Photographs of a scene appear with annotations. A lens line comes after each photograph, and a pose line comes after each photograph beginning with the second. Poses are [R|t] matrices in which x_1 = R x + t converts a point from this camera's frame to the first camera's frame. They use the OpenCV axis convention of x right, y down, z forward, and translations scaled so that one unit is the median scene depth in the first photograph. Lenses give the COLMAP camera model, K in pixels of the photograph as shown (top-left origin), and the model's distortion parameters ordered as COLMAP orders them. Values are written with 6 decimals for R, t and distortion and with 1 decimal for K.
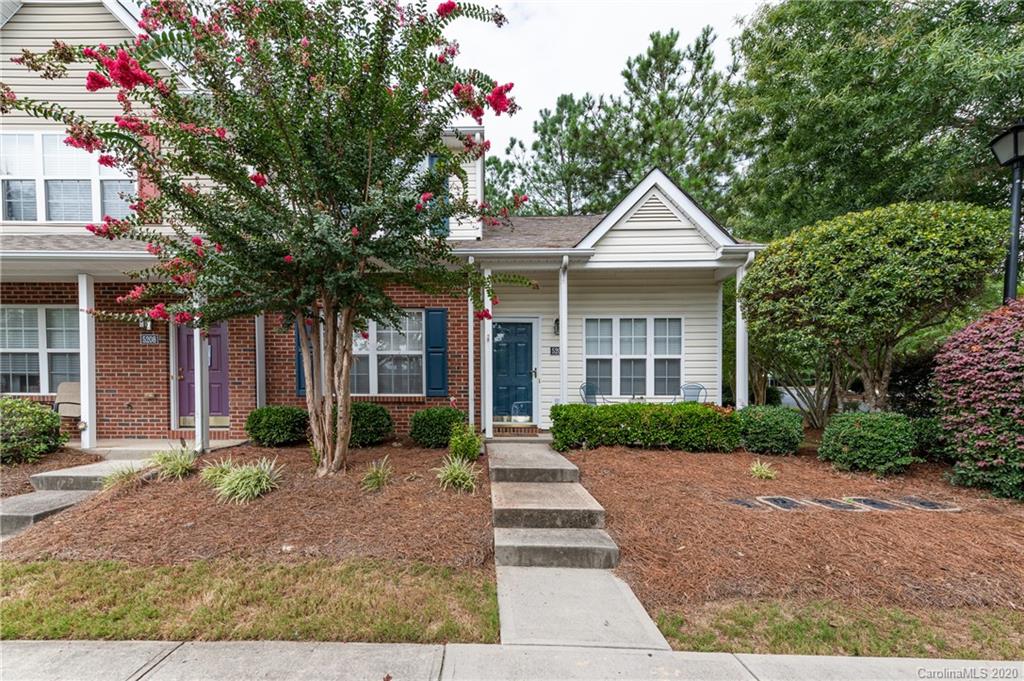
lens RADIAL K [[385.5, 0, 532.8], [0, 385.5, 388.5], [0, 0, 1]] dist [0.012825, -0.000658]
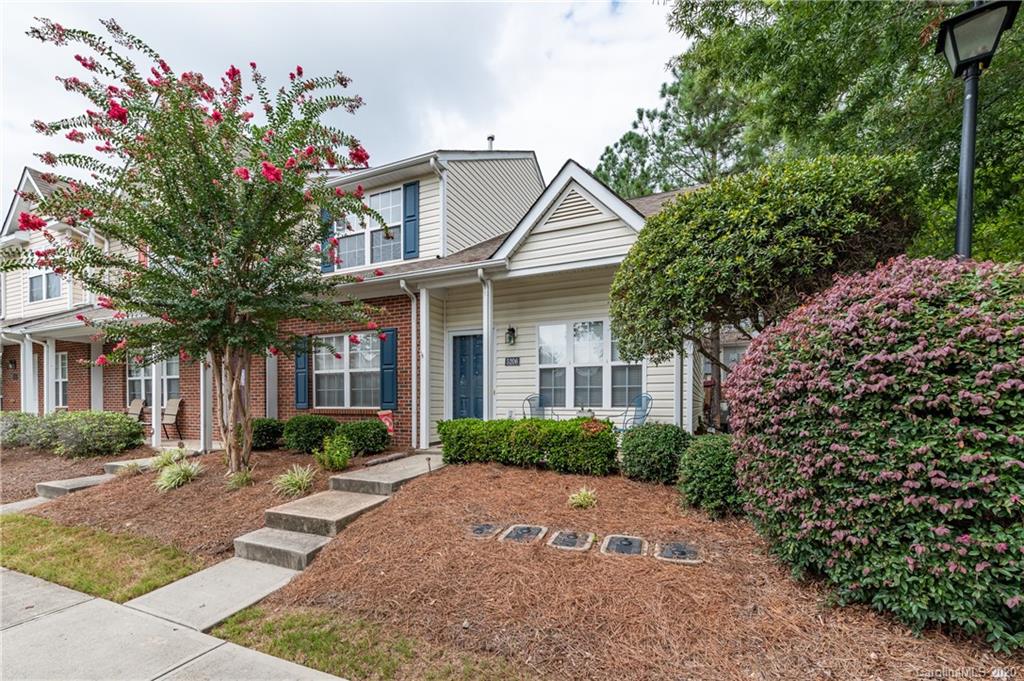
lens RADIAL K [[411.2, 0, 513.4], [0, 411.2, 393.2], [0, 0, 1]] dist [0.009039, -0.000432]
pose [[0.932027, -0.012580, -0.362170, 0.622836], [0.015163, 0.999876, 0.004289, -0.029972], [0.362071, -0.009489, 0.932102, 0.043108]]
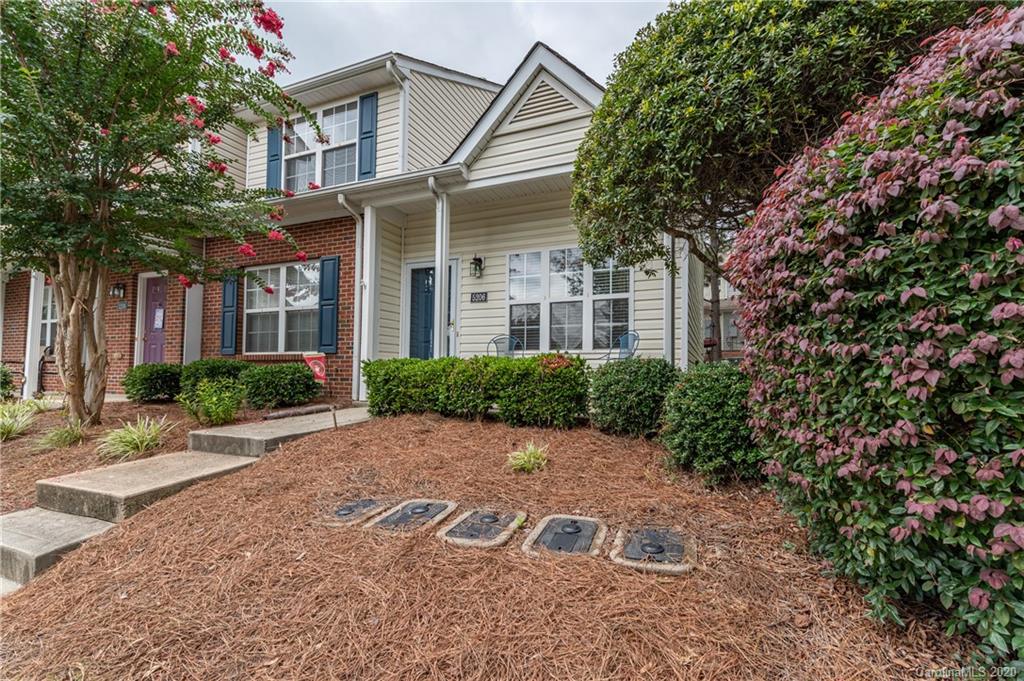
lens RADIAL K [[411.2, 0, 536.5], [0, 411.2, 345.3], [0, 0, 1]] dist [0.009039, -0.000432]
pose [[0.947293, -0.018370, -0.319842, 0.645275], [0.011580, 0.999666, -0.023121, 0.035734], [0.320160, 0.018199, 0.947189, 0.292604]]
